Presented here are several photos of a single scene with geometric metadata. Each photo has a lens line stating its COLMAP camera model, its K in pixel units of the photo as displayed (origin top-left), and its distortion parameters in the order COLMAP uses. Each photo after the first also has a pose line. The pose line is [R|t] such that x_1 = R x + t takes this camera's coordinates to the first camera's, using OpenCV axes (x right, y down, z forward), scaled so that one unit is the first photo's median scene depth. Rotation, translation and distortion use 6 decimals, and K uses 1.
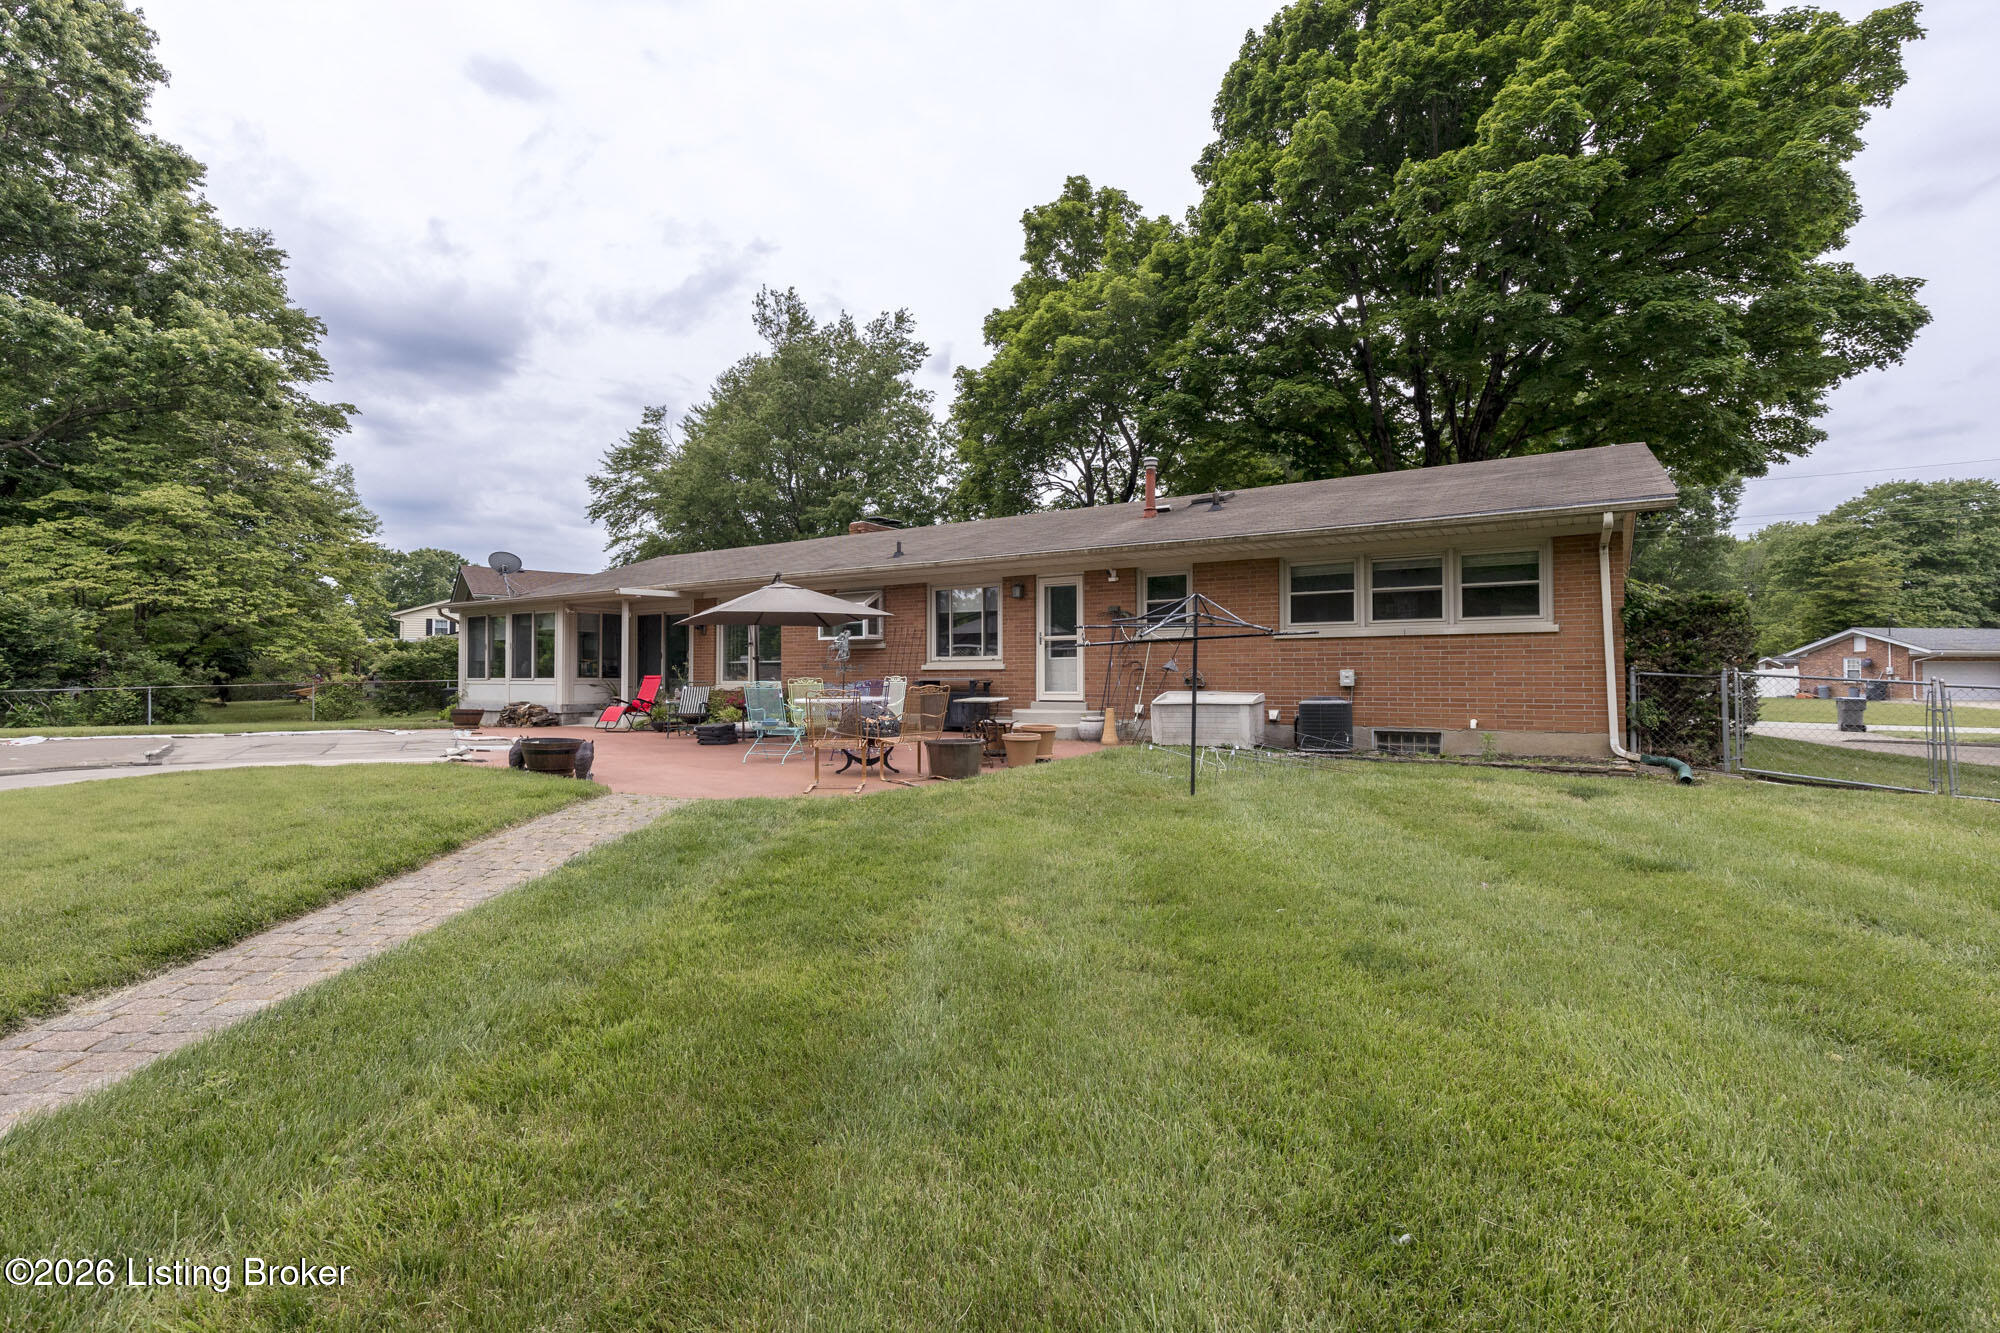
lens RADIAL K [[916.3, 0, 987.4], [0, 916.3, 648.8], [0, 0, 1]] dist [0.009737, -0.000913]
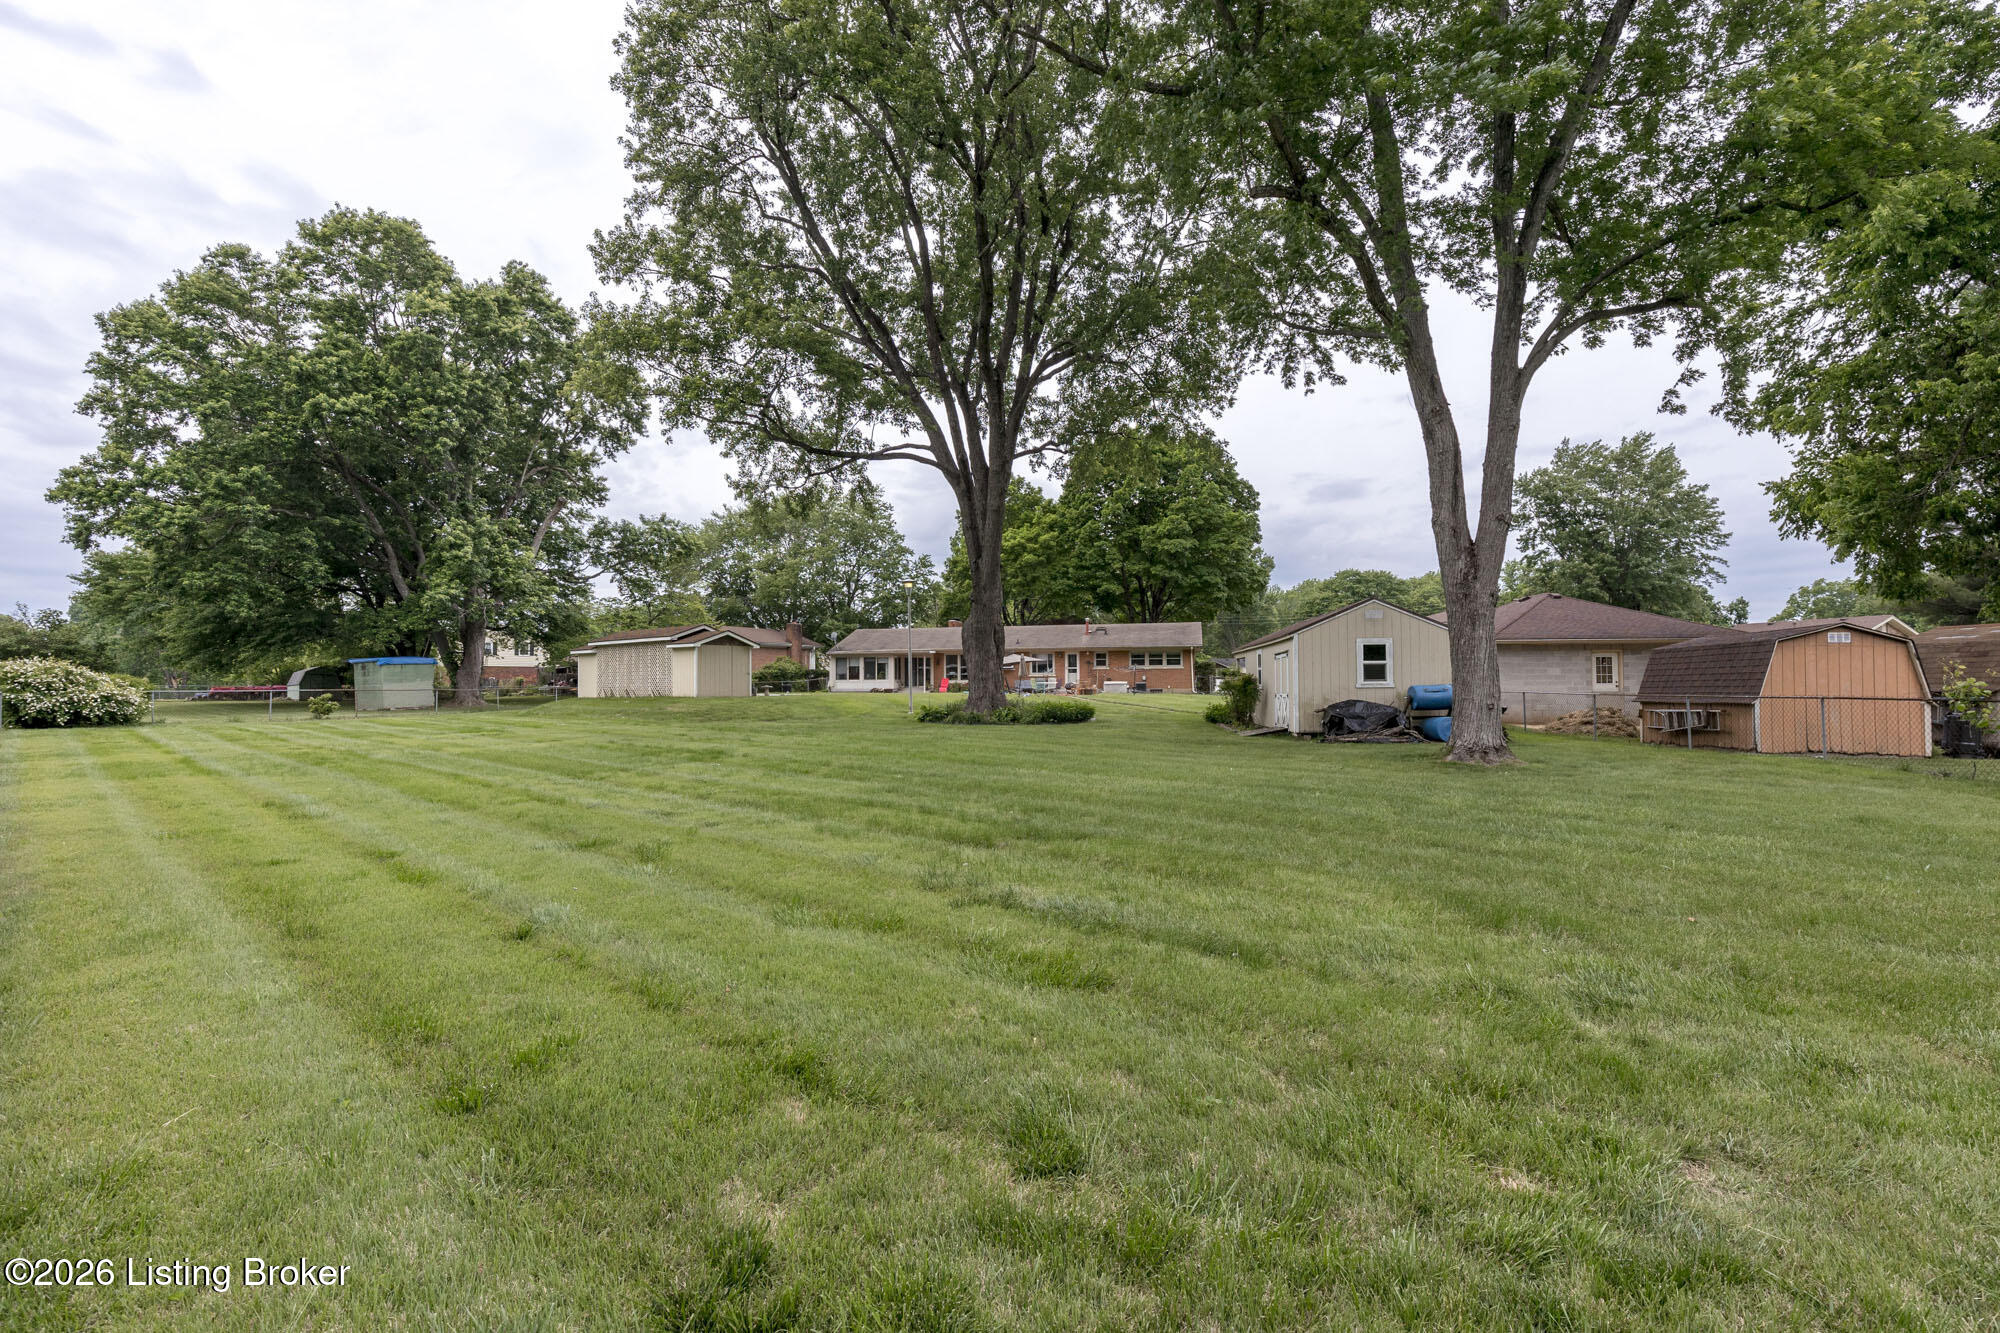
lens RADIAL K [[916.3, 0, 1013.2], [0, 916.3, 675.0], [0, 0, 1]] dist [0.009737, -0.000913]
pose [[0.932274, -0.001210, 0.361751, -1.530820], [-0.006321, 0.999787, 0.019633, -0.056429], [-0.361698, -0.020590, 0.932068, -2.476583]]
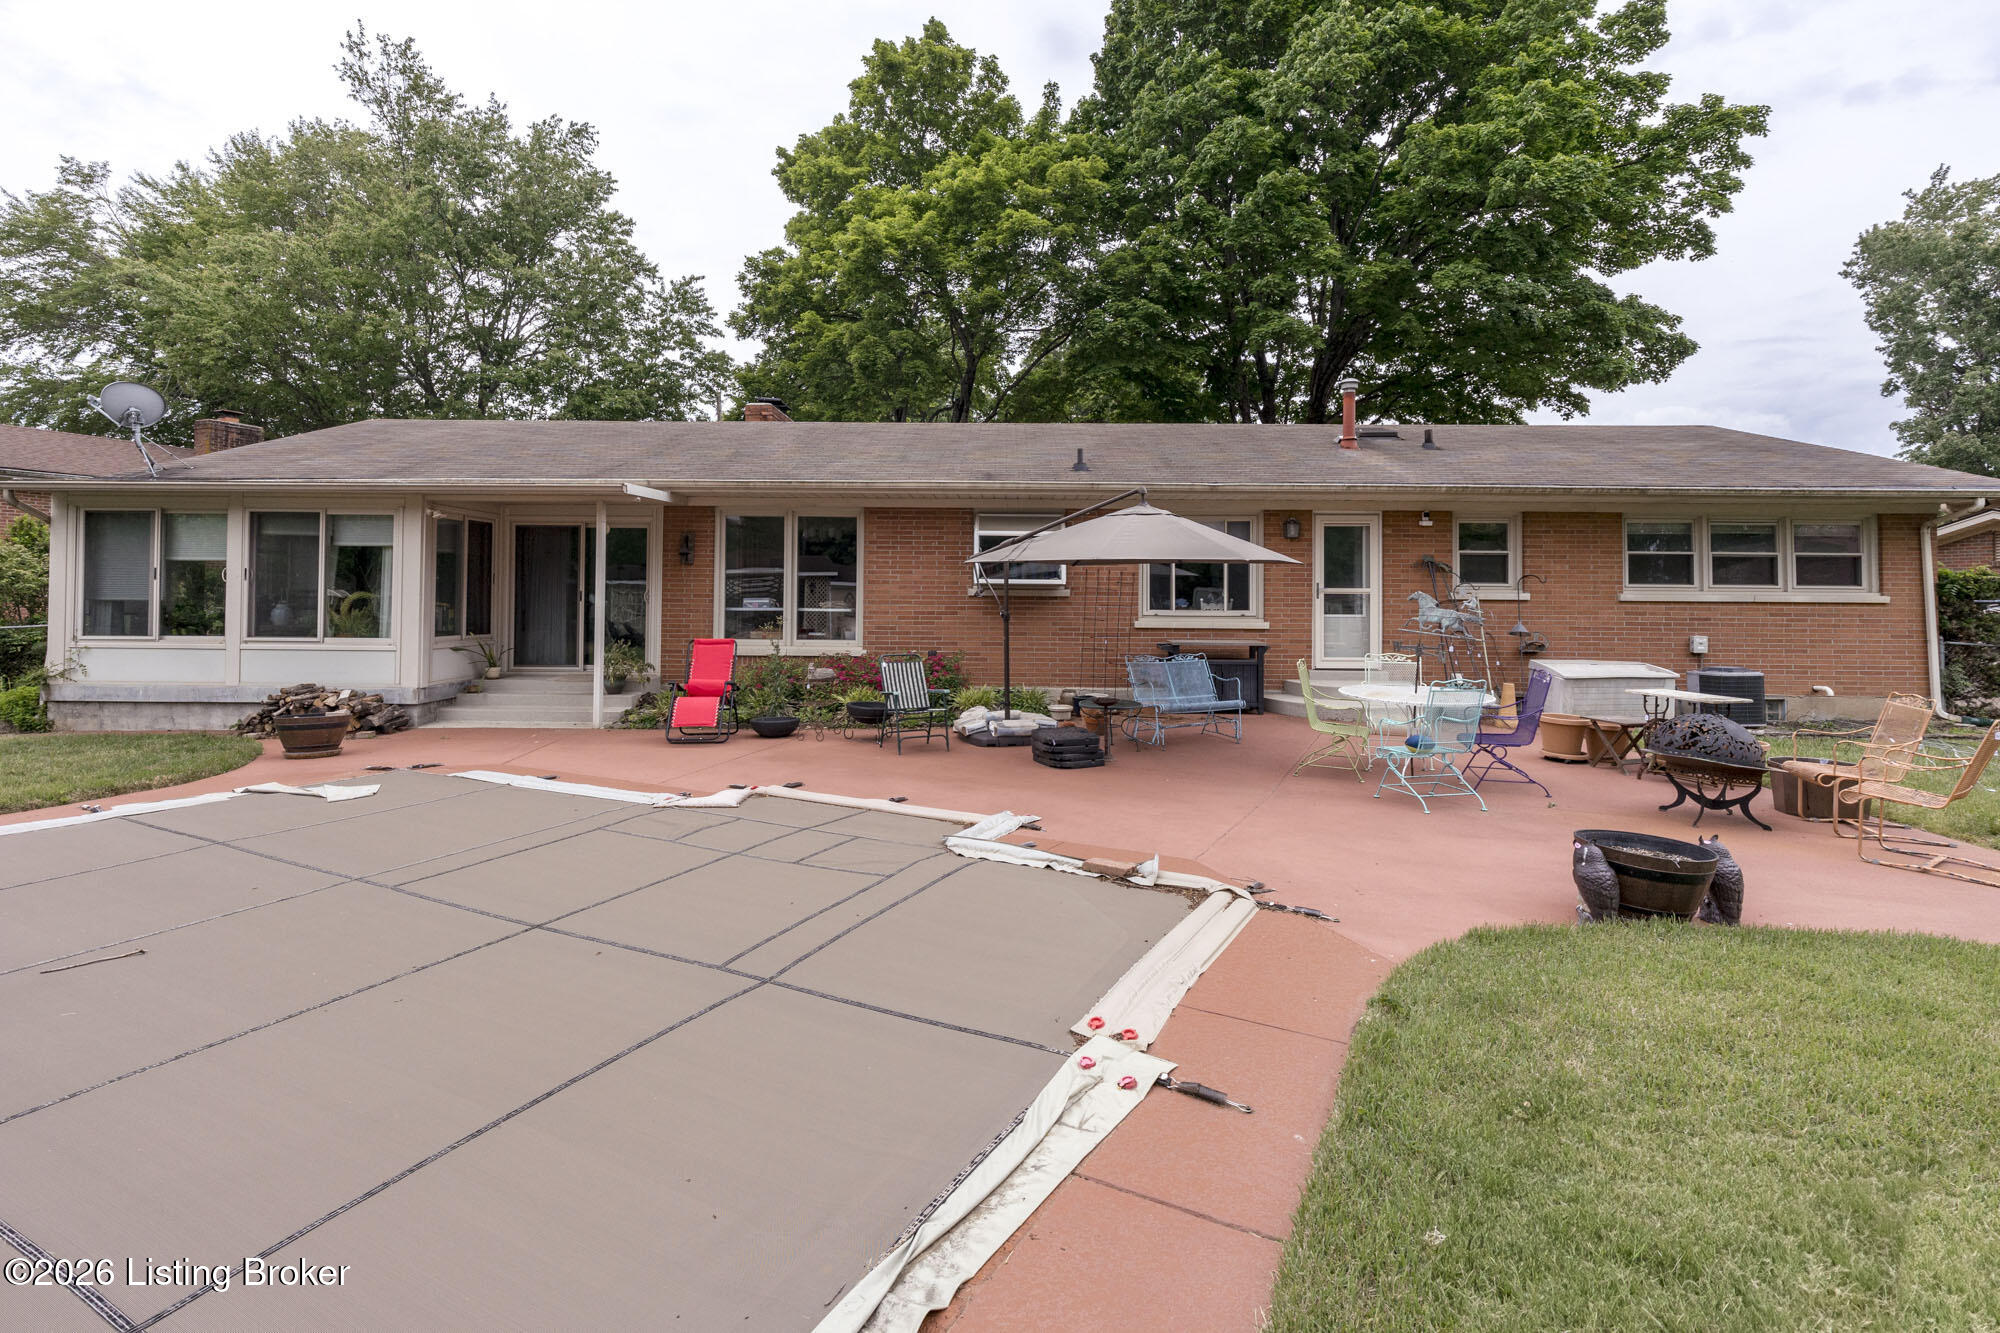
lens RADIAL K [[916.3, 0, 1006.5], [0, 916.3, 586.8], [0, 0, 1]] dist [0.009737, -0.000913]
pose [[0.843194, 0.011635, 0.537483, -0.604221], [-0.026414, 0.999455, 0.019801, -0.023534], [-0.536960, -0.030893, 0.843042, 0.476365]]
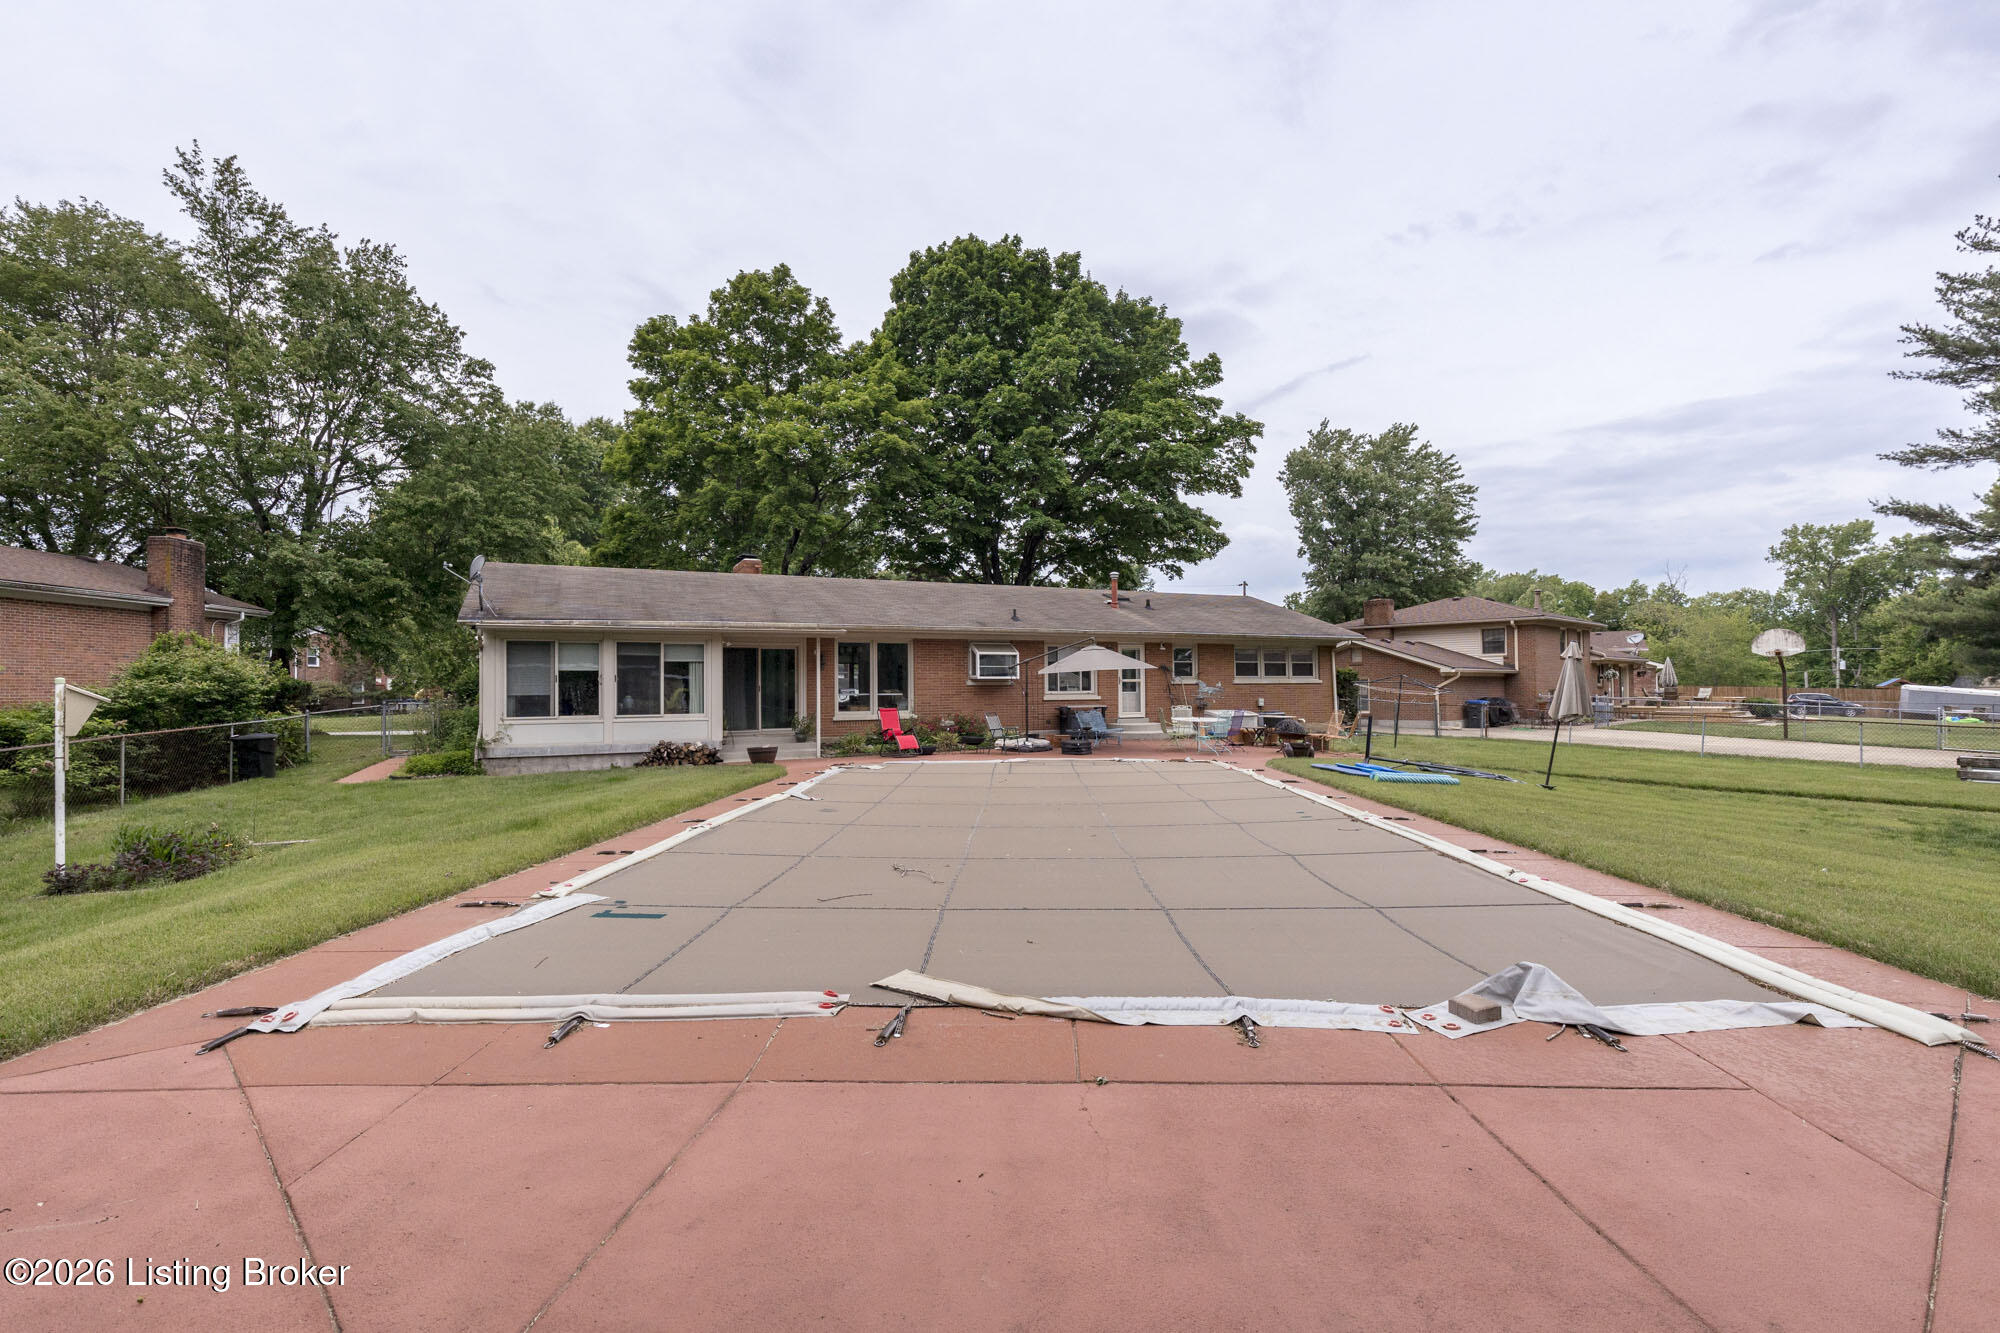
lens RADIAL K [[916.3, 0, 1003.0], [0, 916.3, 683.3], [0, 0, 1]] dist [0.009737, -0.000913]
pose [[0.516883, -0.000301, 0.856056, -1.481687], [-0.021167, 0.999690, 0.013133, -0.024292], [-0.855794, -0.024908, 0.516716, 0.326476]]
